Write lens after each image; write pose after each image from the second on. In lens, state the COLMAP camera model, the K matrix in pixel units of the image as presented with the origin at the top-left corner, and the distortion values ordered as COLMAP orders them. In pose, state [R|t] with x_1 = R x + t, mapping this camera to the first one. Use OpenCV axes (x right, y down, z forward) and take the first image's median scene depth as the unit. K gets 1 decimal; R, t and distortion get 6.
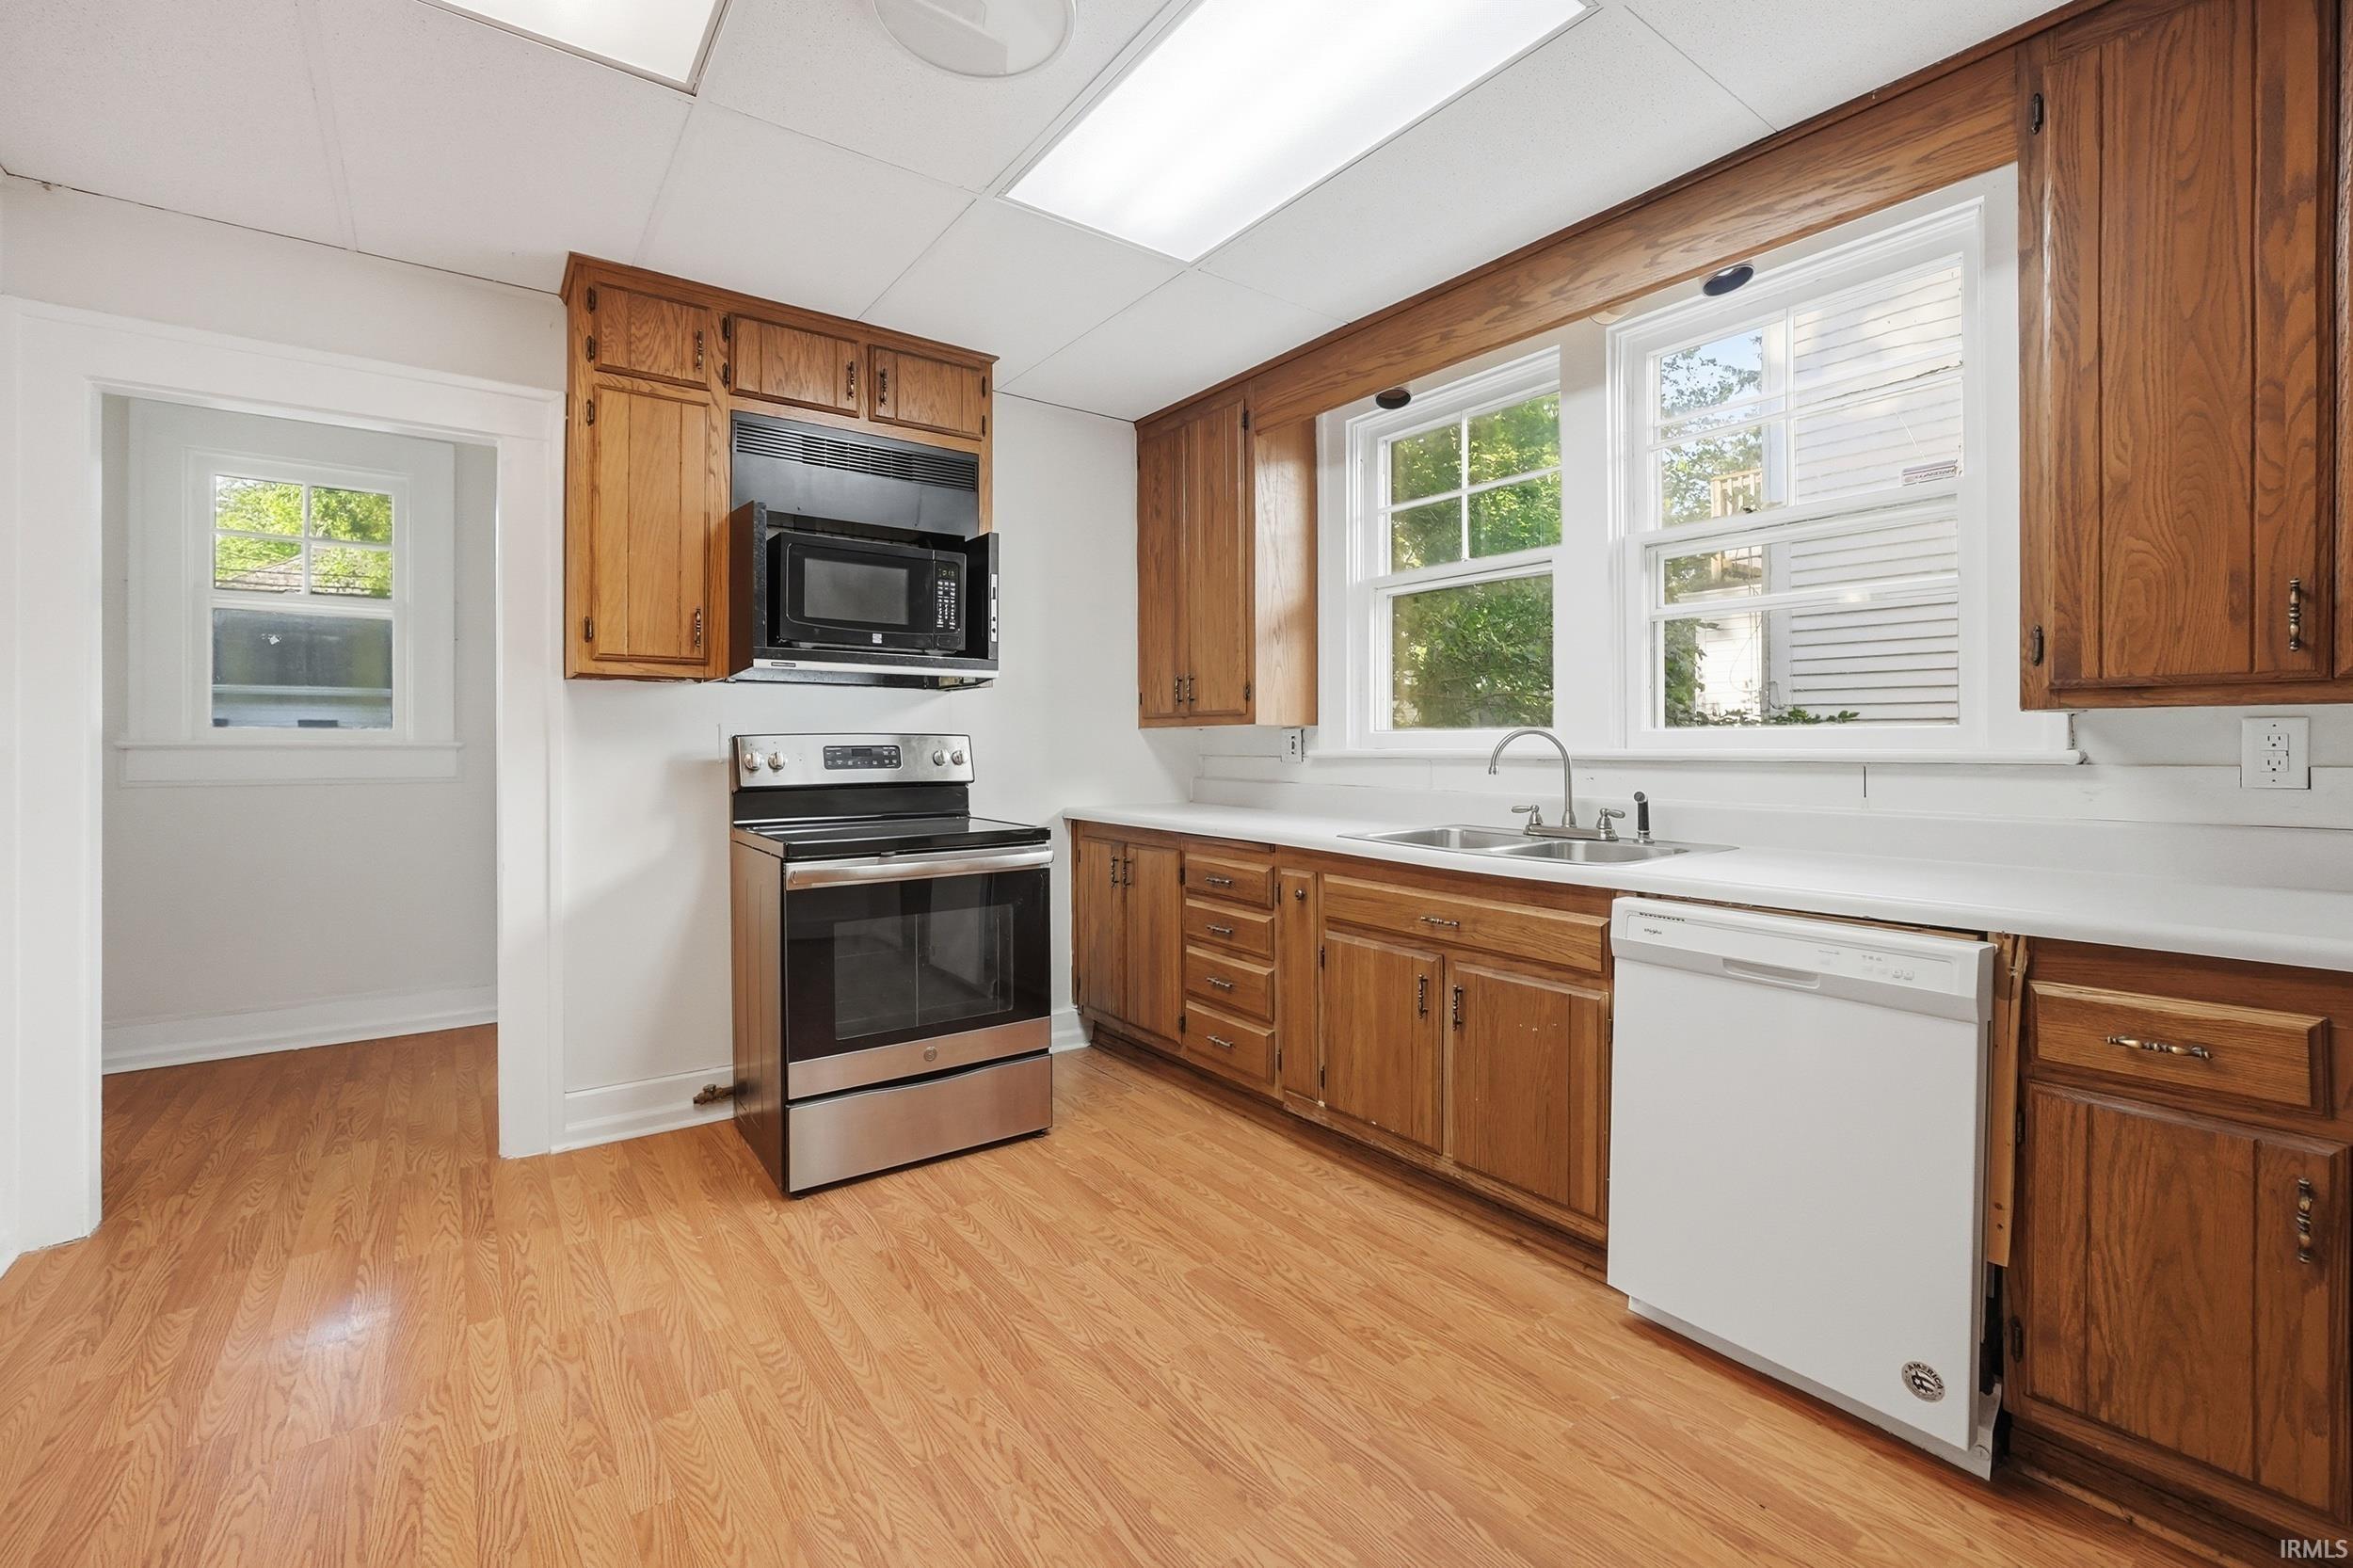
lens RADIAL K [[1007.3, 0, 1187.8], [0, 1007.3, 754.7], [0, 0, 1]] dist [-0.017272, 0.006501]
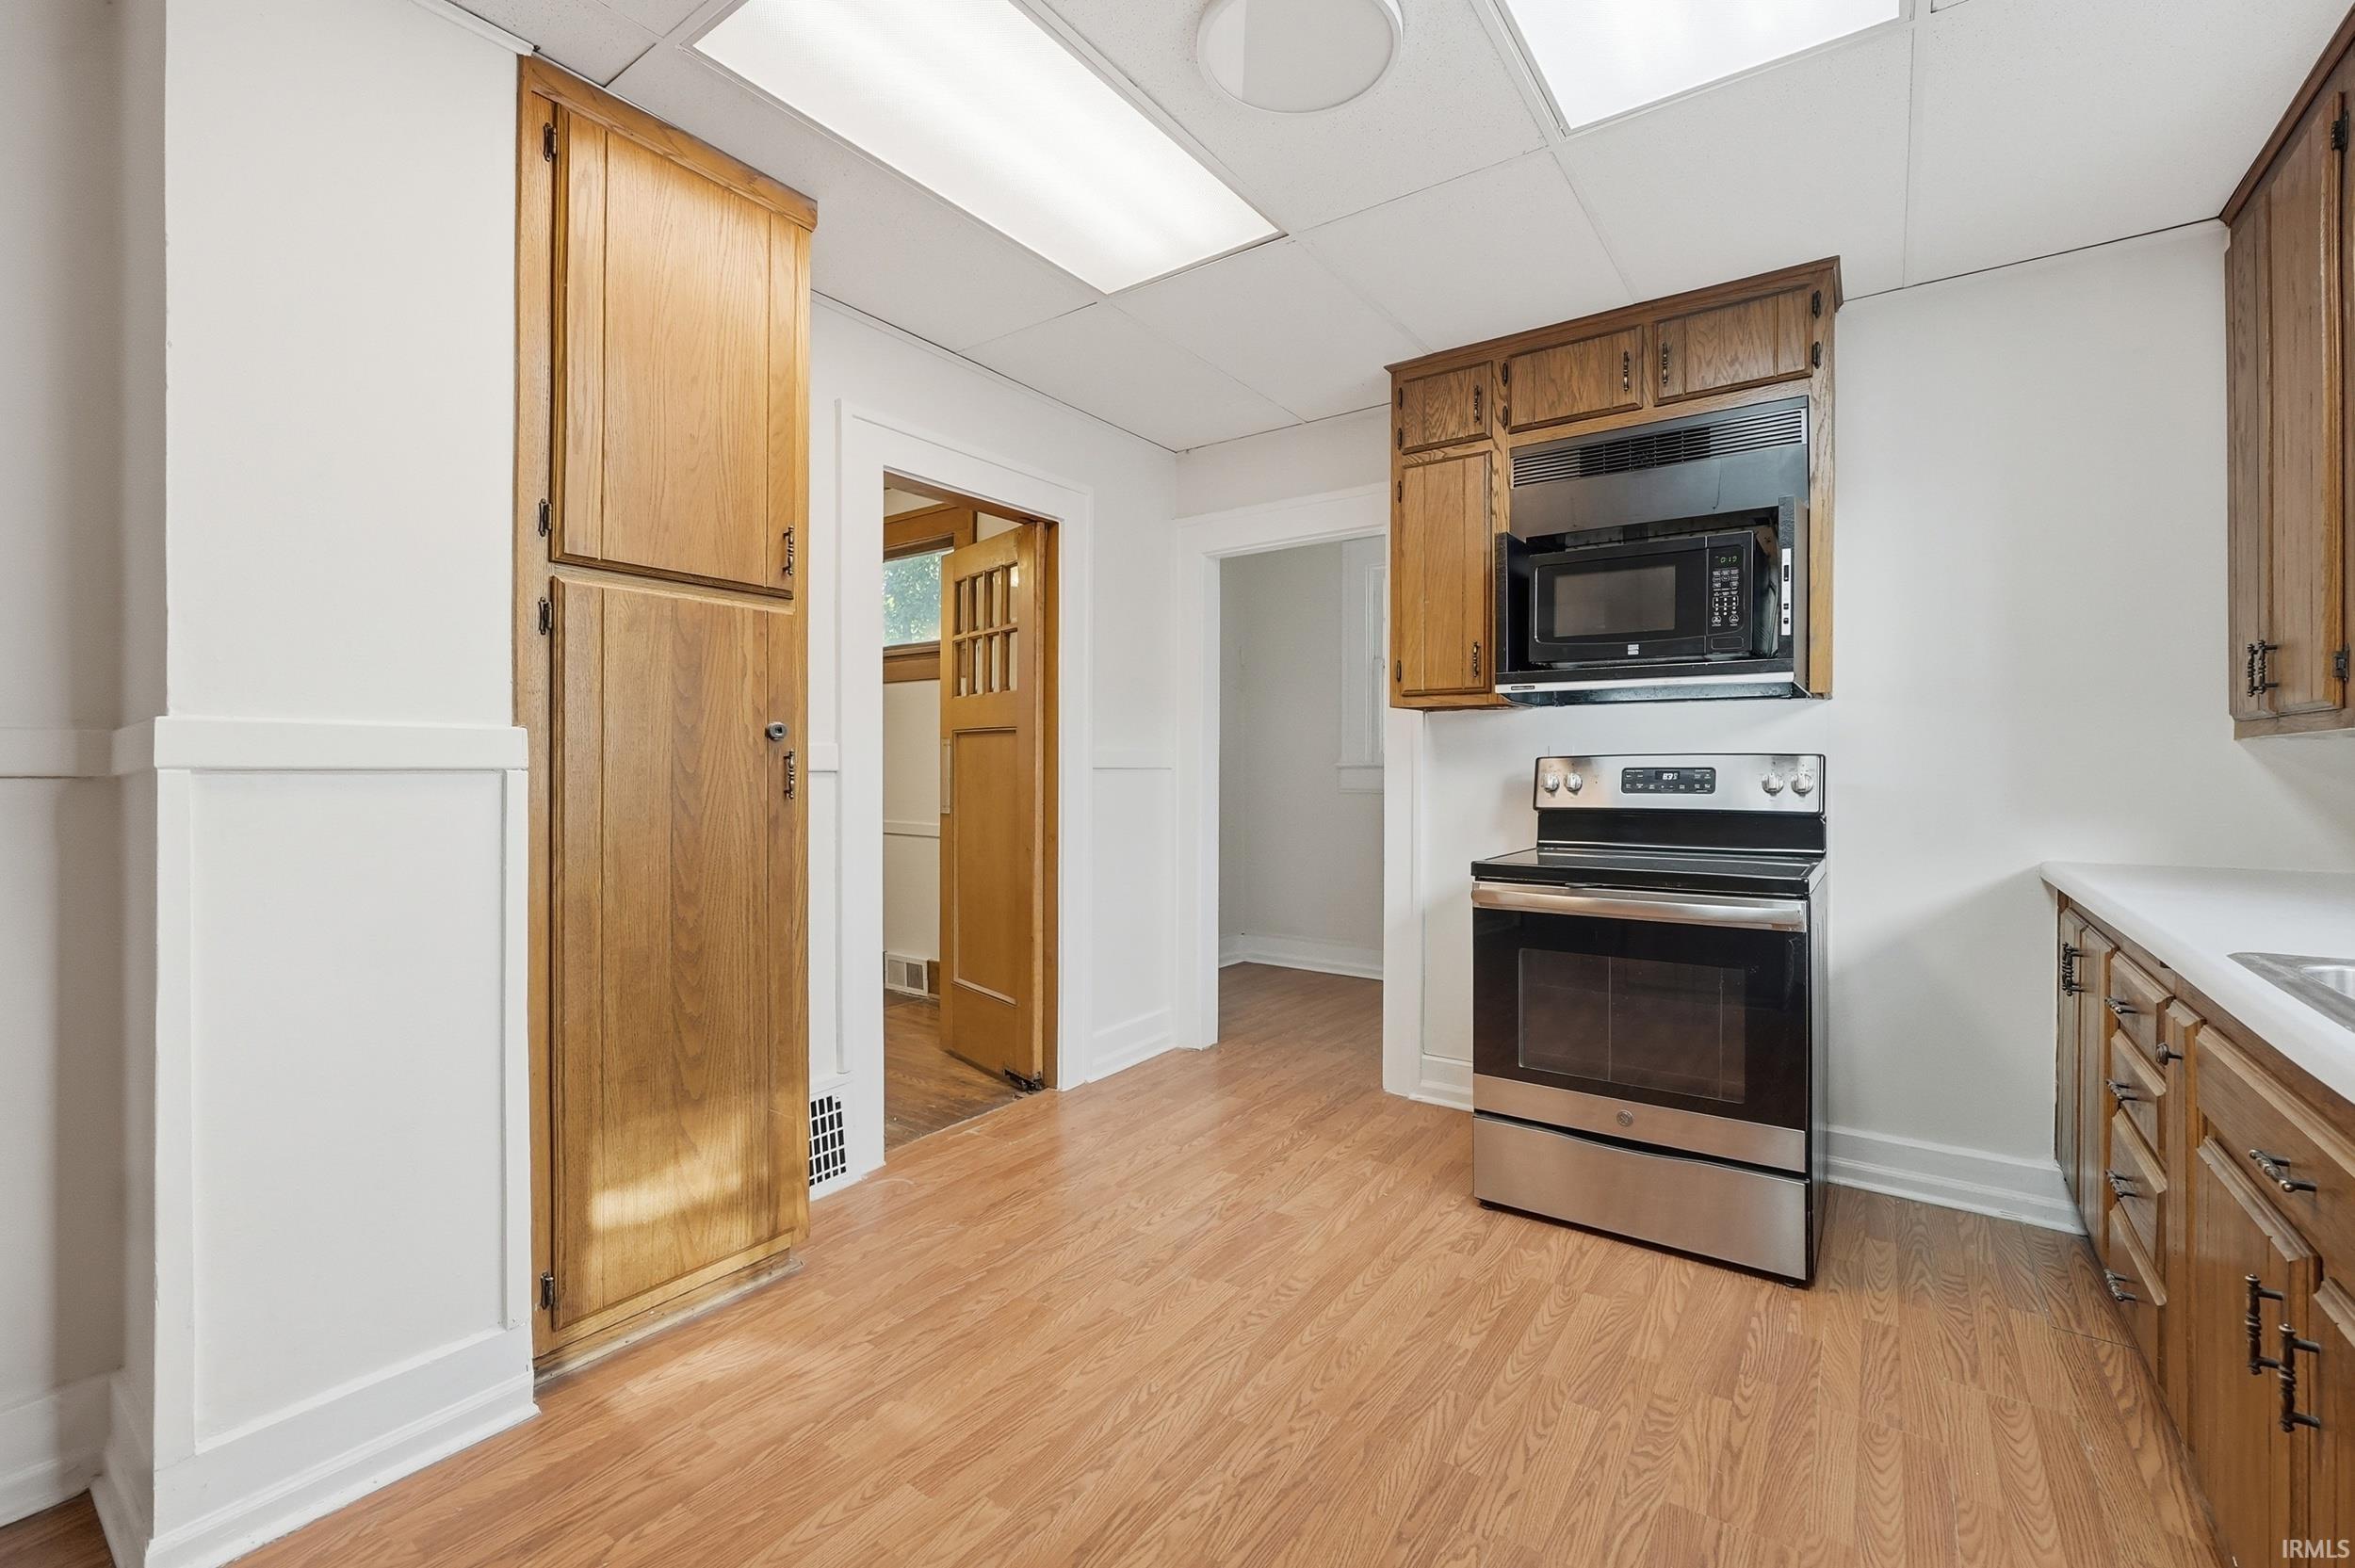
lens RADIAL K [[999.4, 0, 1174.3], [0, 999.4, 775.8], [0, 0, 1]] dist [-0.030140, 0.010948]
pose [[0.306602, 0.011285, -0.951771, 0.451263], [-0.008255, 0.999924, 0.009197, -0.007253], [0.951802, 0.005037, 0.306671, 0.360567]]
